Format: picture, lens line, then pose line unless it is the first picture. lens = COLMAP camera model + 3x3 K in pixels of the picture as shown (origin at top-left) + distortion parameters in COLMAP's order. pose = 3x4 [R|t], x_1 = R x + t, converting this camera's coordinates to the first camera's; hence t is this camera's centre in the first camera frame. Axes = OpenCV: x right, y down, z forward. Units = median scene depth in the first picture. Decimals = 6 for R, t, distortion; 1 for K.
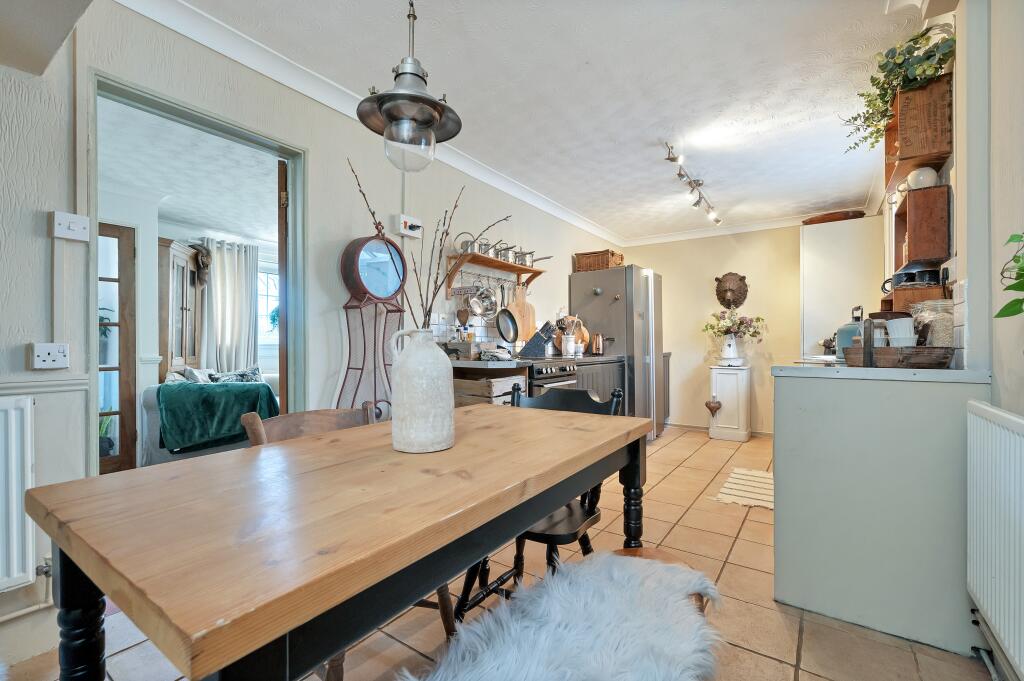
lens RADIAL K [[447.3, 0, 511.2], [0, 447.3, 347.5], [0, 0, 1]] dist [-0.001126, 0.000177]
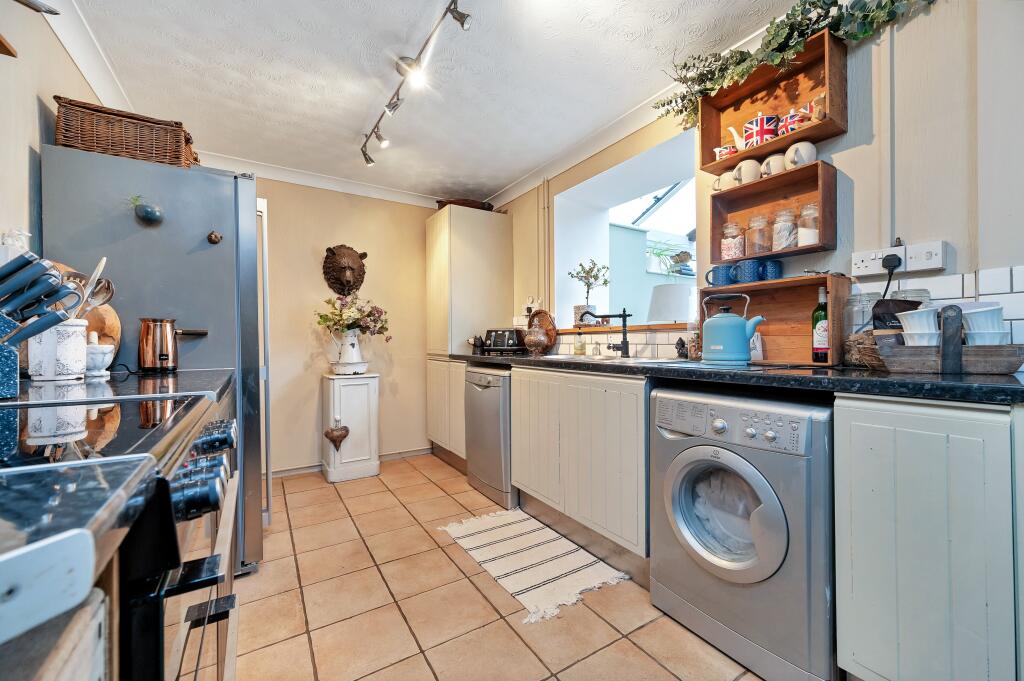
lens RADIAL K [[410.7, 0, 514.8], [0, 410.7, 342.1], [0, 0, 1]] dist [0.002472, 0.000027]
pose [[0.383845, -0.001416, 0.923397, -0.023267], [0.010783, 0.999938, -0.002949, -0.005153], [-0.923335, 0.011089, 0.383836, 0.553504]]
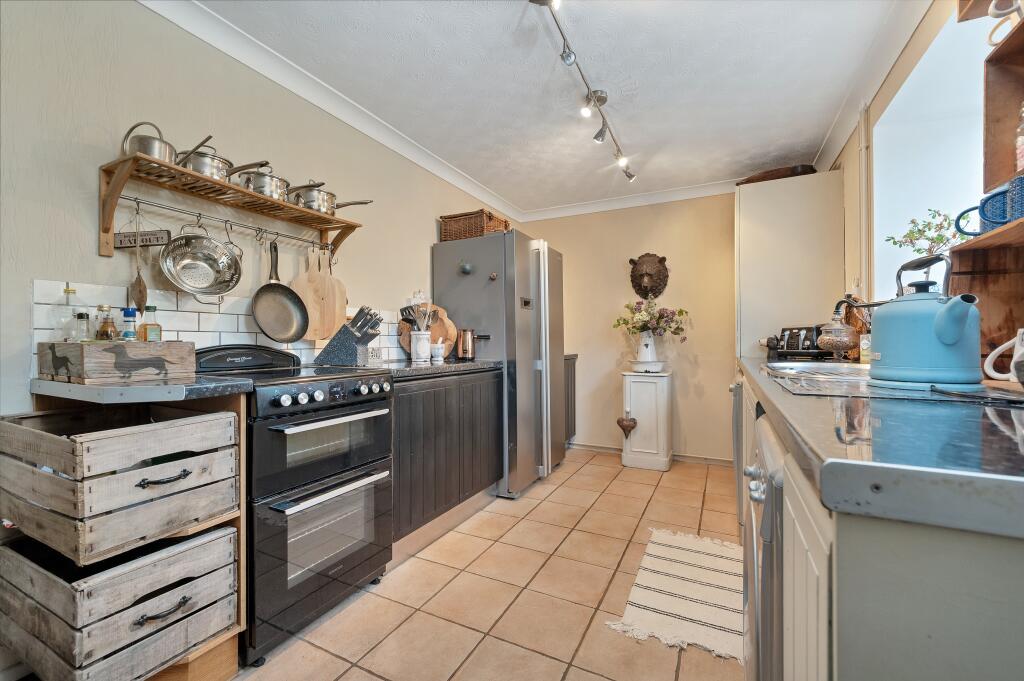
lens RADIAL K [[417.4, 0, 514.0], [0, 417.4, 345.0], [0, 0, 1]] dist [-0.003768, -0.000344]
pose [[0.989928, -0.001260, 0.141565, 0.171897], [0.001537, 0.999997, -0.001850, -0.004891], [-0.141563, 0.002049, 0.989927, 0.344183]]
